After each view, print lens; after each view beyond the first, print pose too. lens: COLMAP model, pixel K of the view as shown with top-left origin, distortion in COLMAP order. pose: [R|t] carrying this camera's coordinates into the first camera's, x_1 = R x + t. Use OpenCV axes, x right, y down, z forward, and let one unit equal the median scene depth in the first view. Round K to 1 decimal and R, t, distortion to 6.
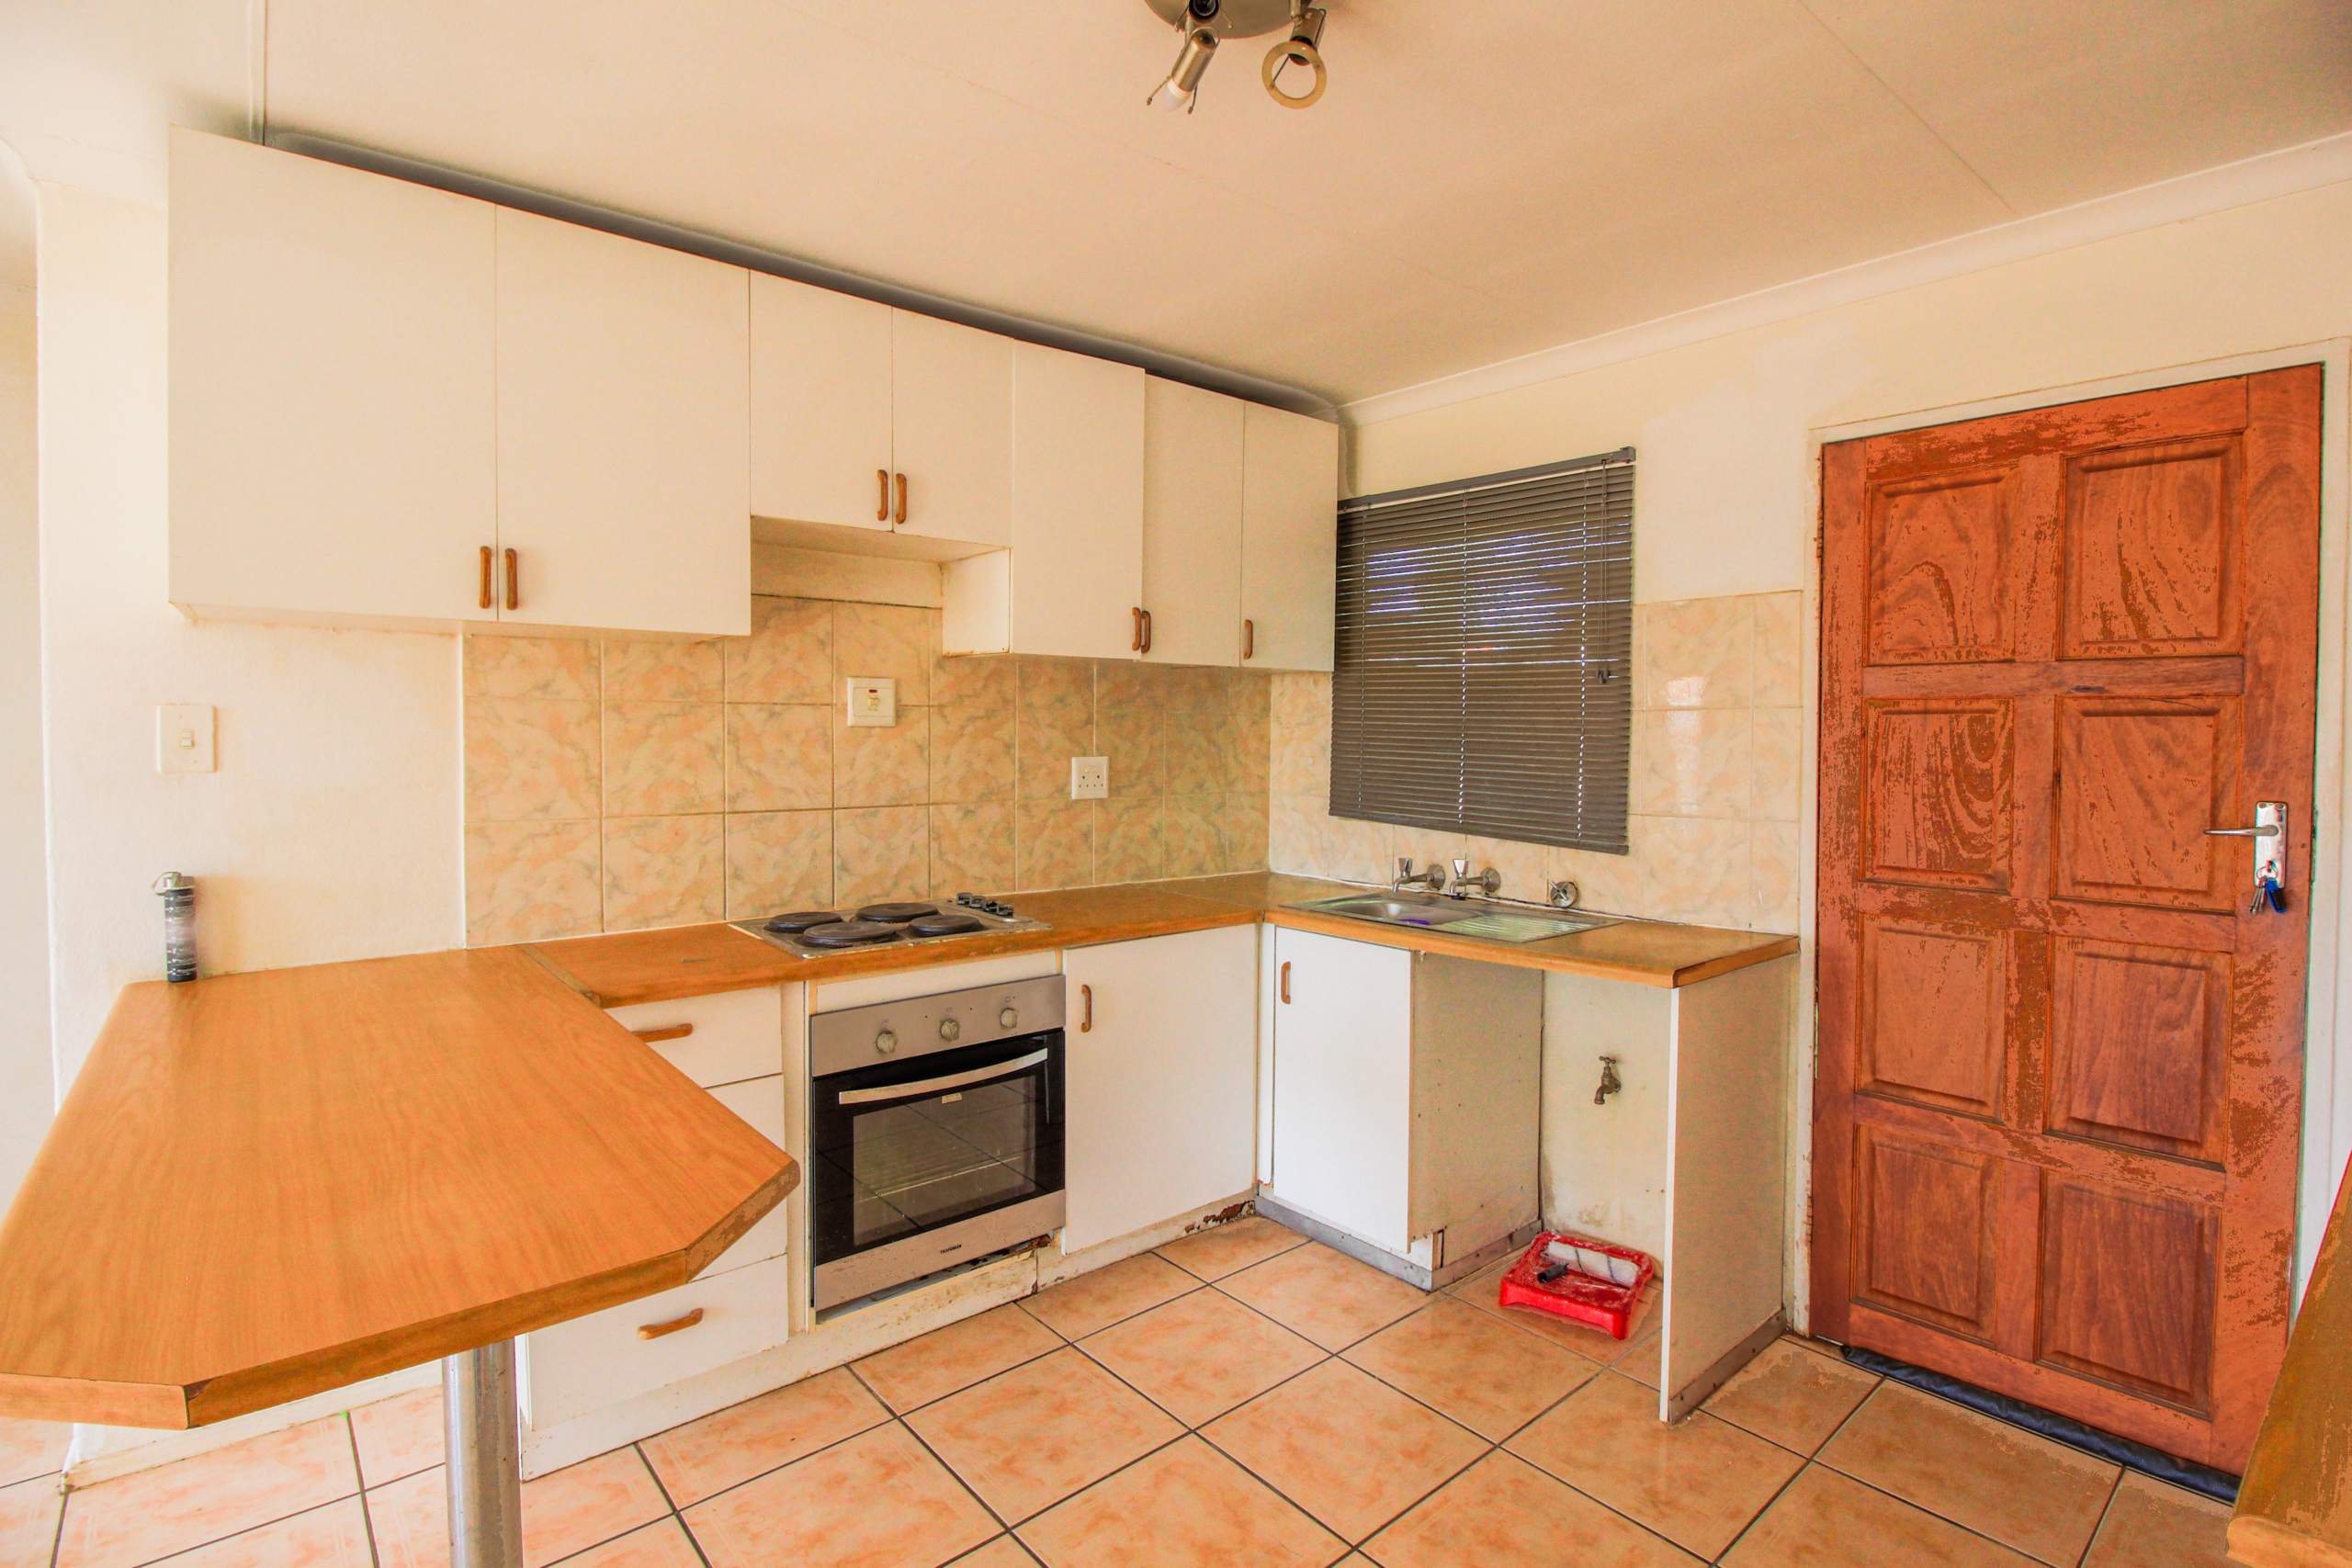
lens RADIAL K [[1107.6, 0, 1212.1], [0, 1107.6, 760.4], [0, 0, 1]] dist [-0.003647, -0.008854]
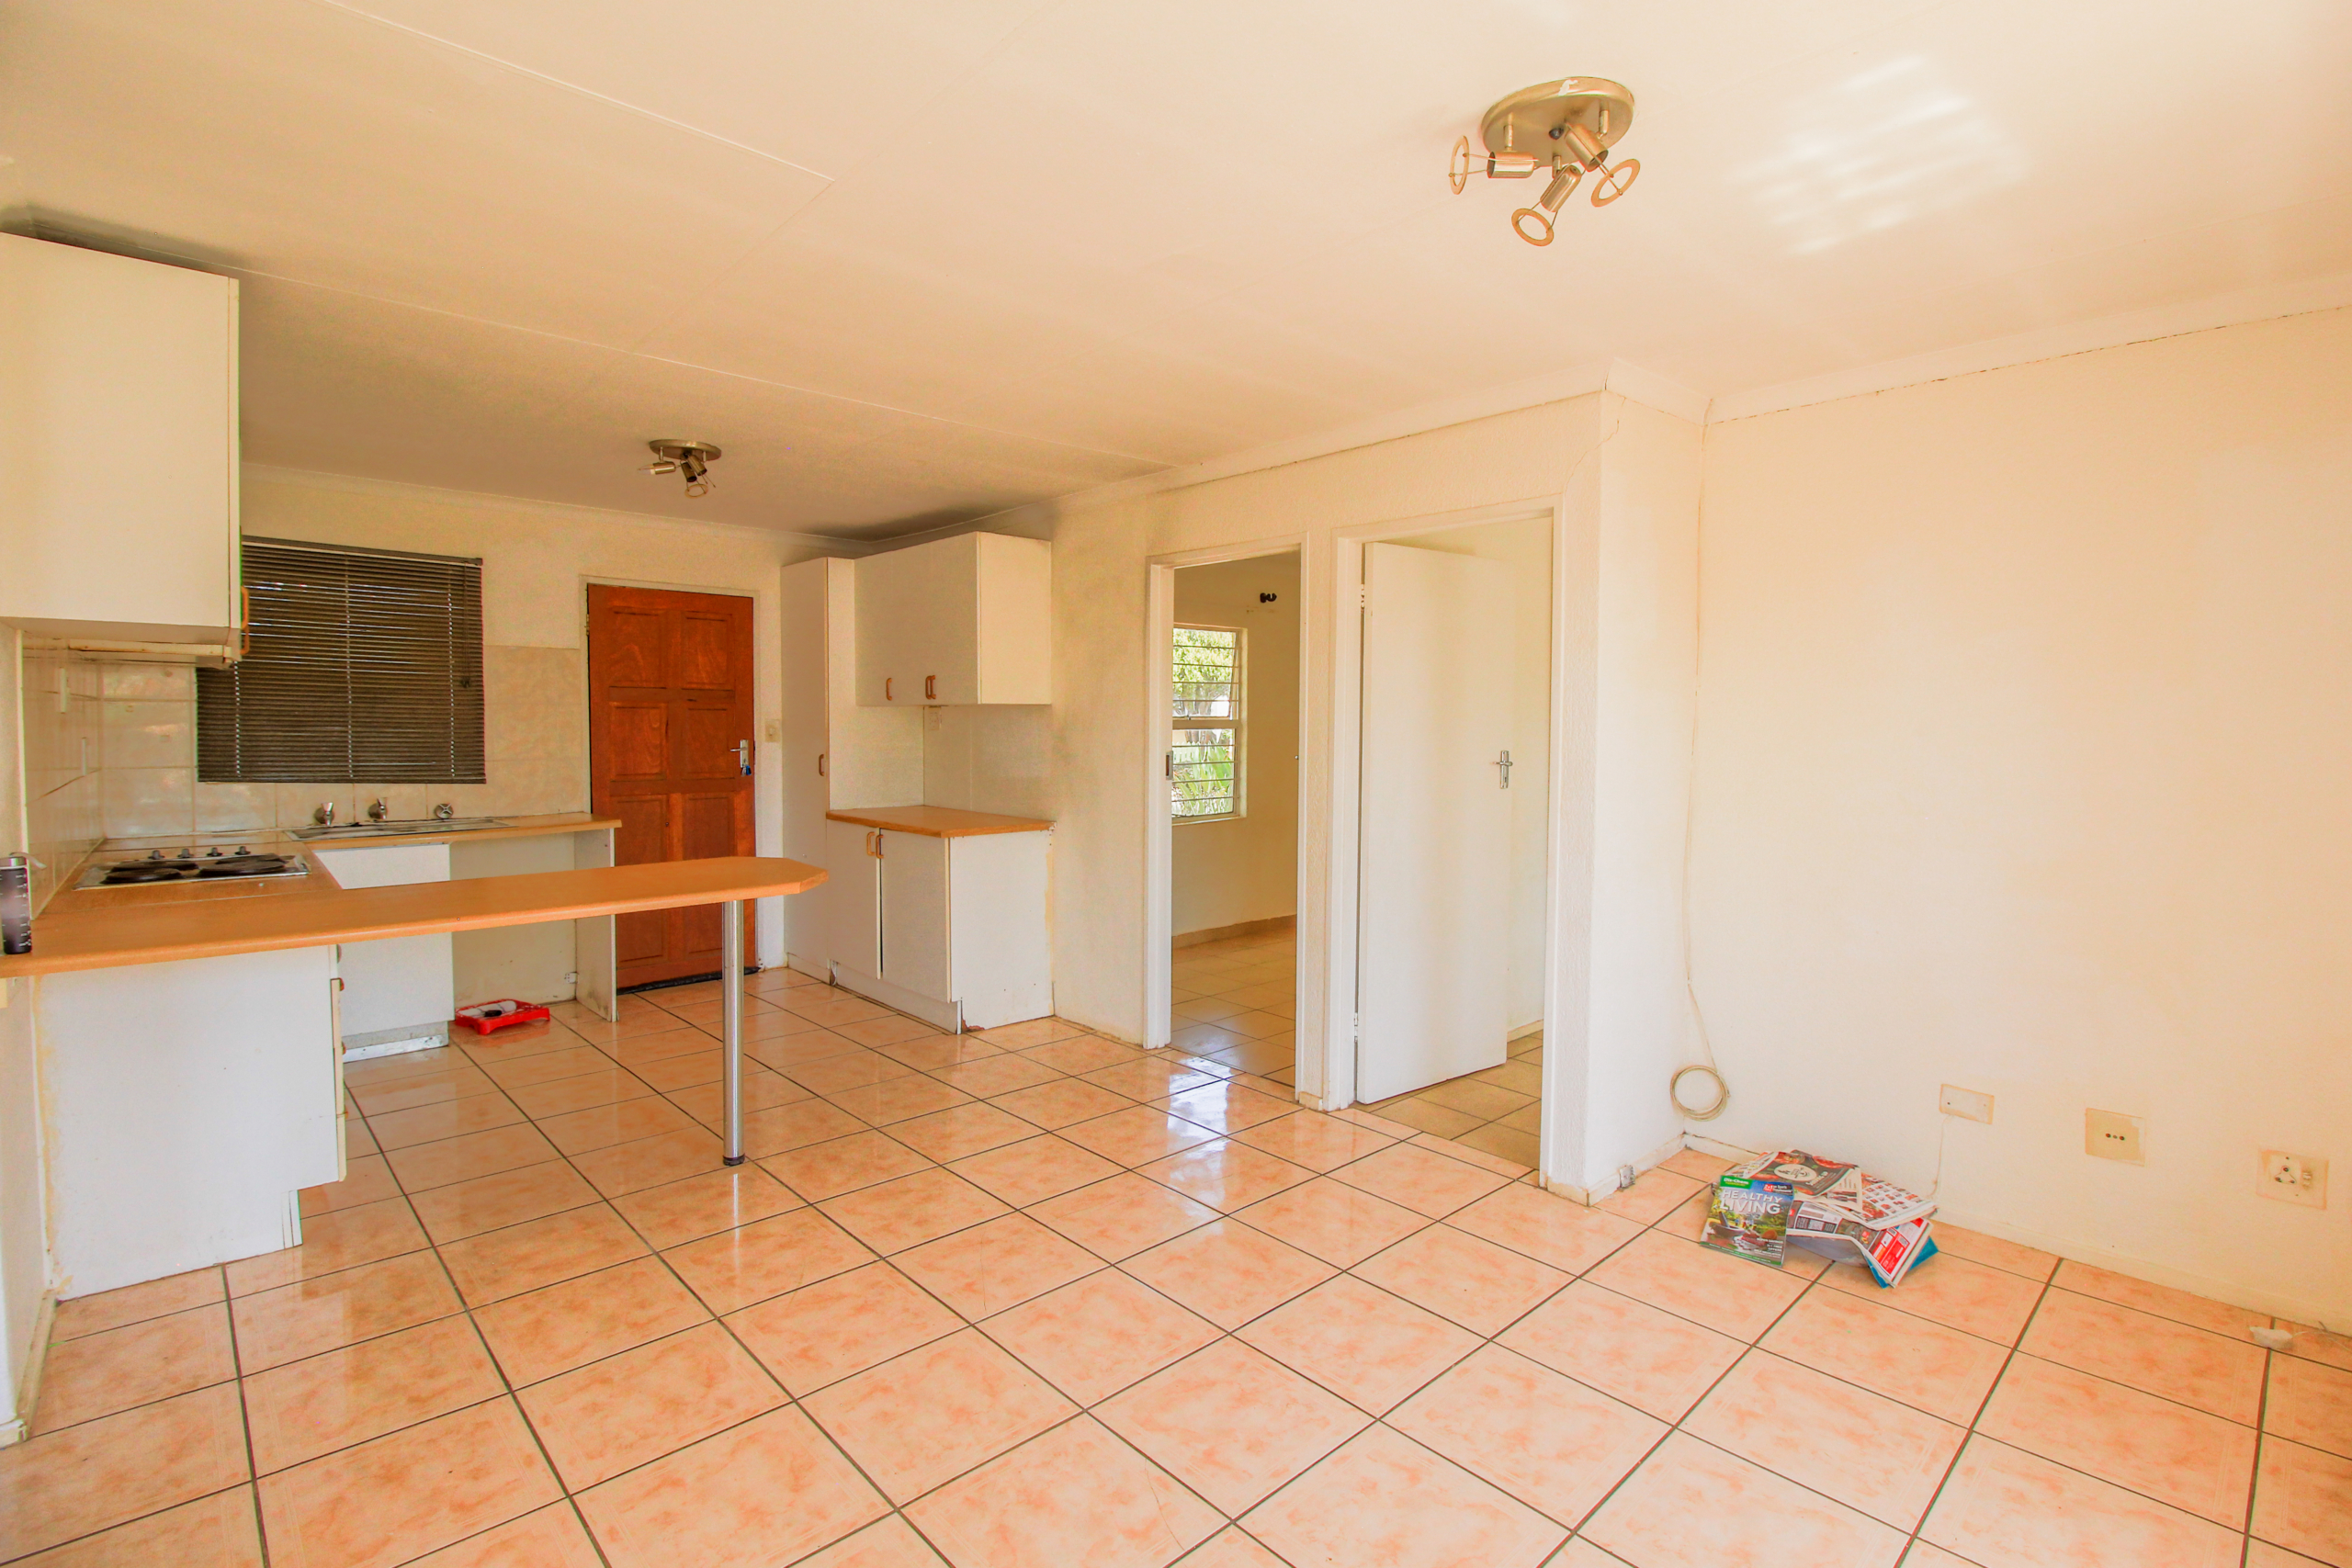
lens RADIAL K [[1107.6, 0, 1169.3], [0, 1107.6, 778.2], [0, 0, 1]] dist [-0.003647, -0.008854]
pose [[-0.027464, -0.057909, 0.997944, -1.709558], [0.013283, 0.998211, 0.058290, -0.016079], [-0.999535, 0.014857, -0.026645, -0.084707]]
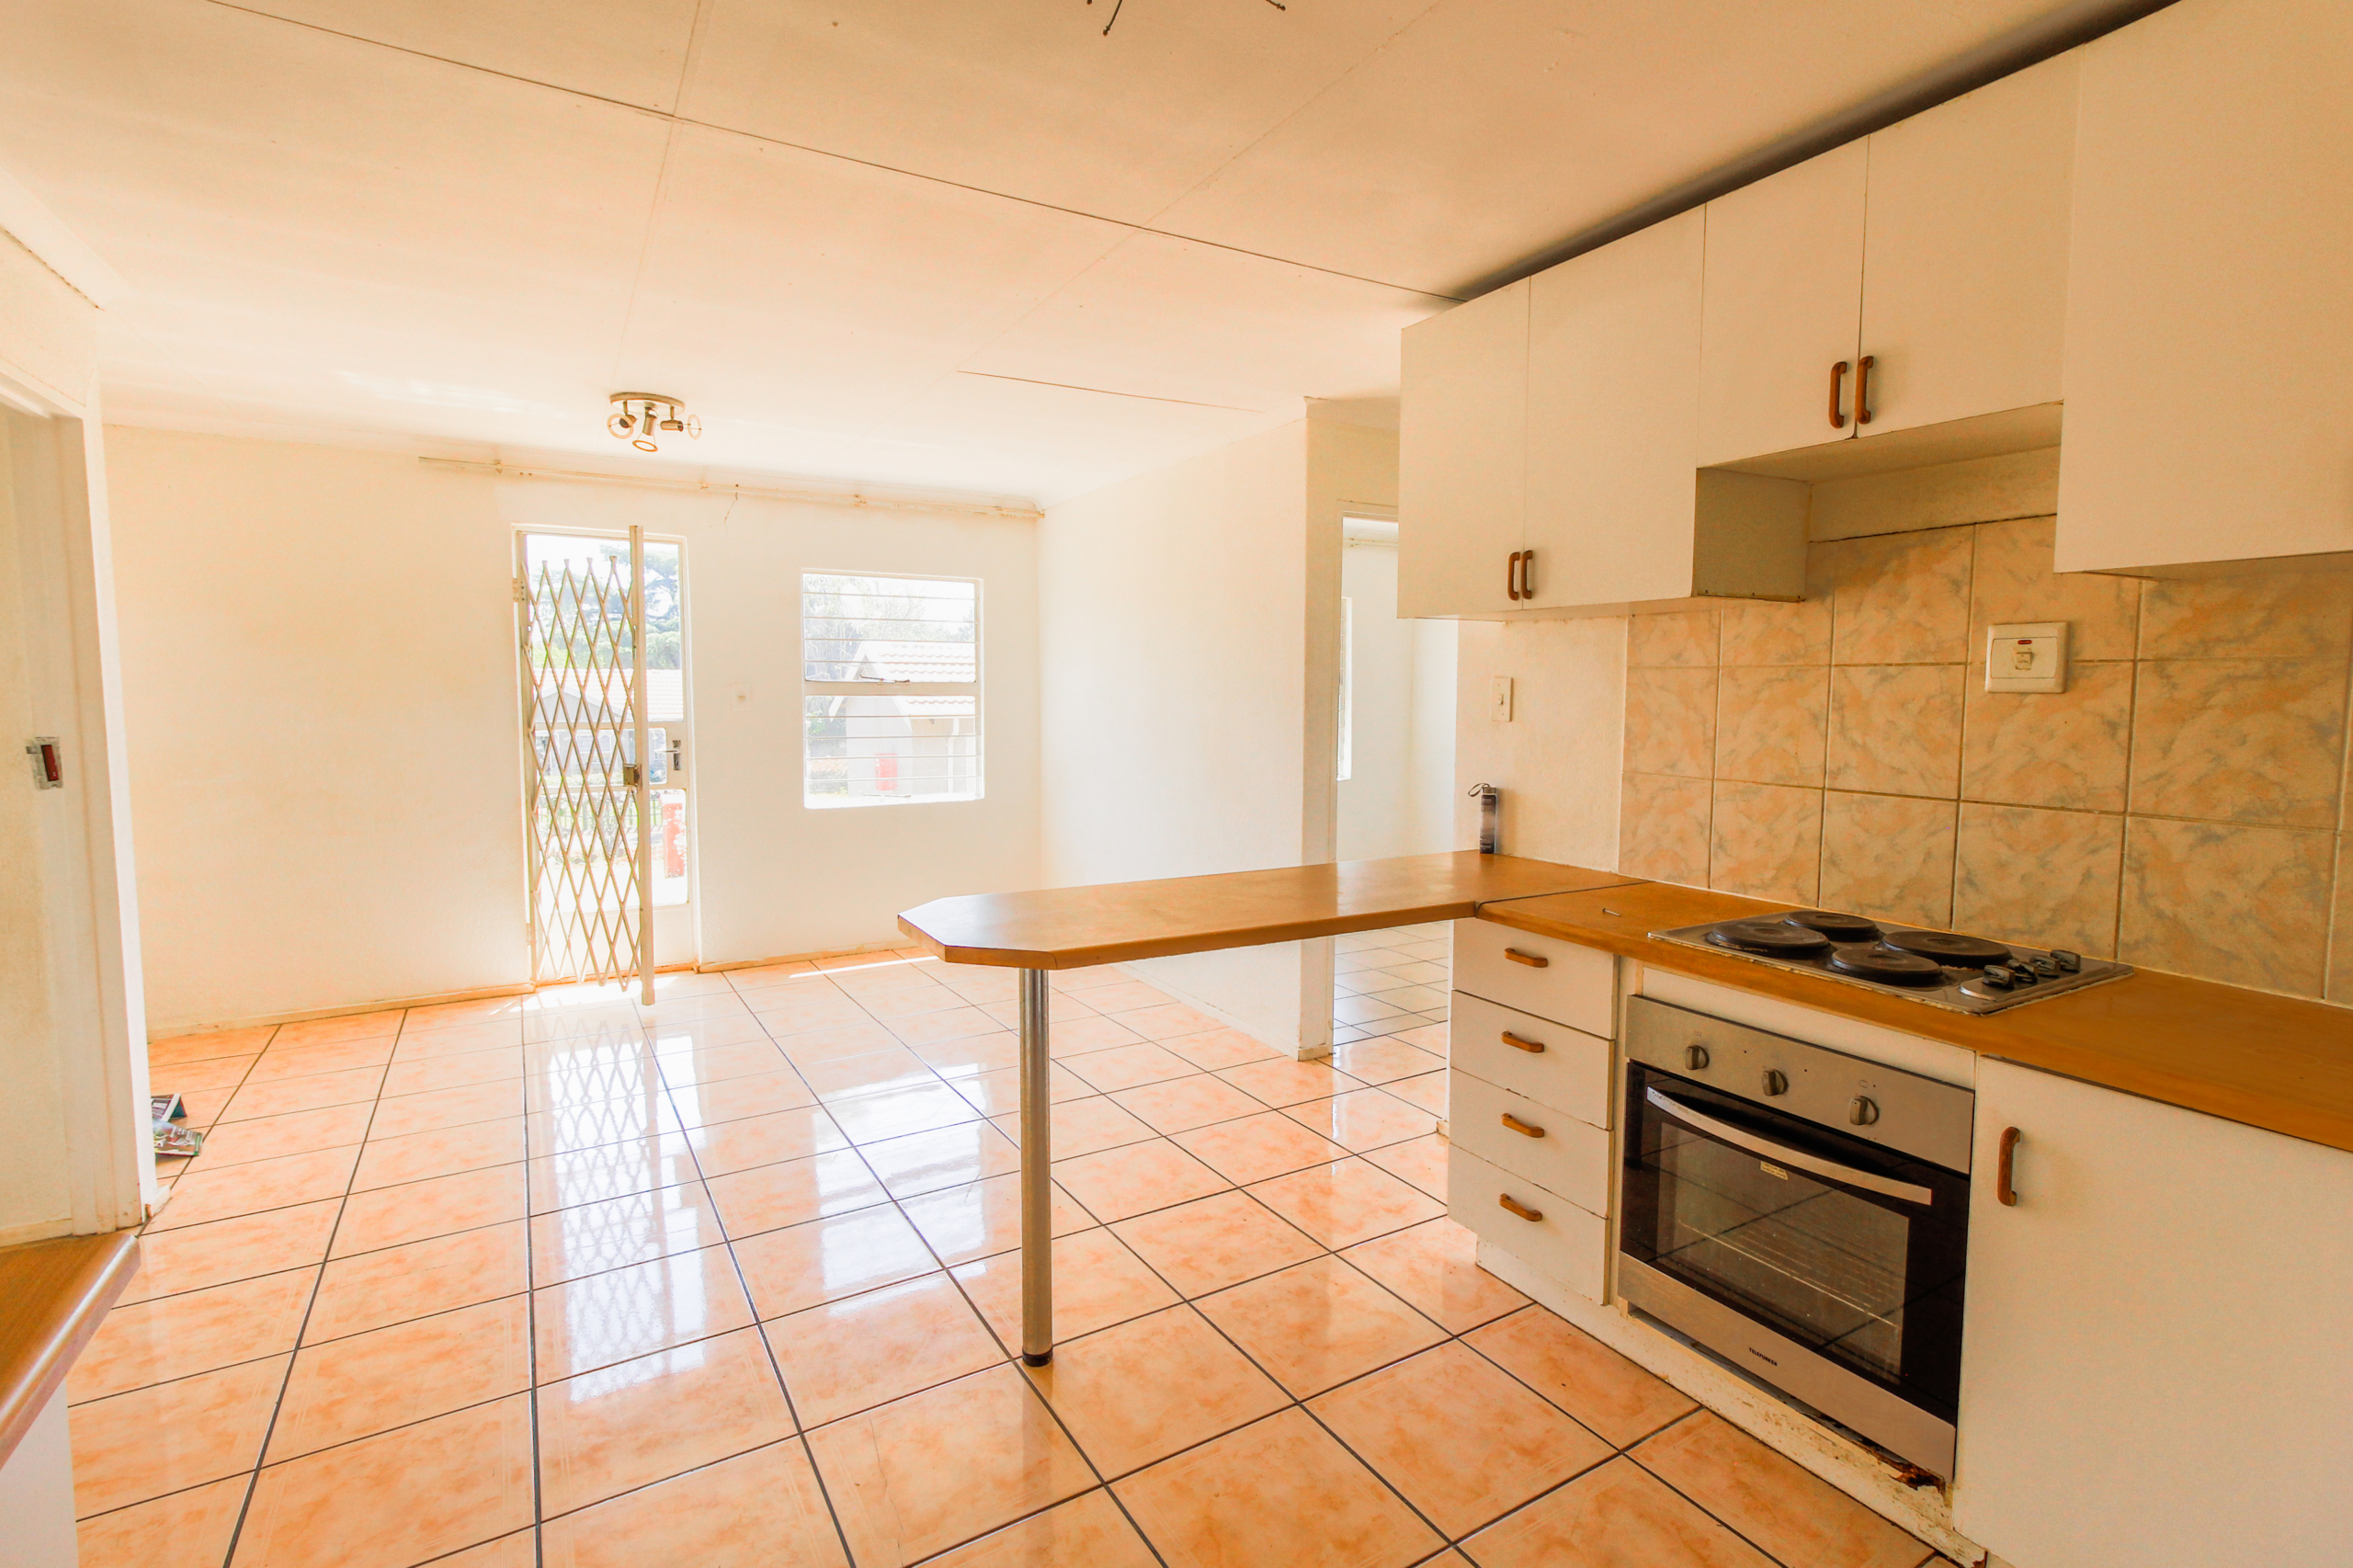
lens RADIAL K [[1108.1, 0, 1209.3], [0, 1108.1, 767.9], [0, 0, 1]] dist [-0.003647, -0.008854]
pose [[-0.170538, 0.067344, -0.983047, 0.568974], [-0.031402, 0.996784, 0.073732, -0.021504], [0.984851, 0.043443, -0.167875, 0.717267]]
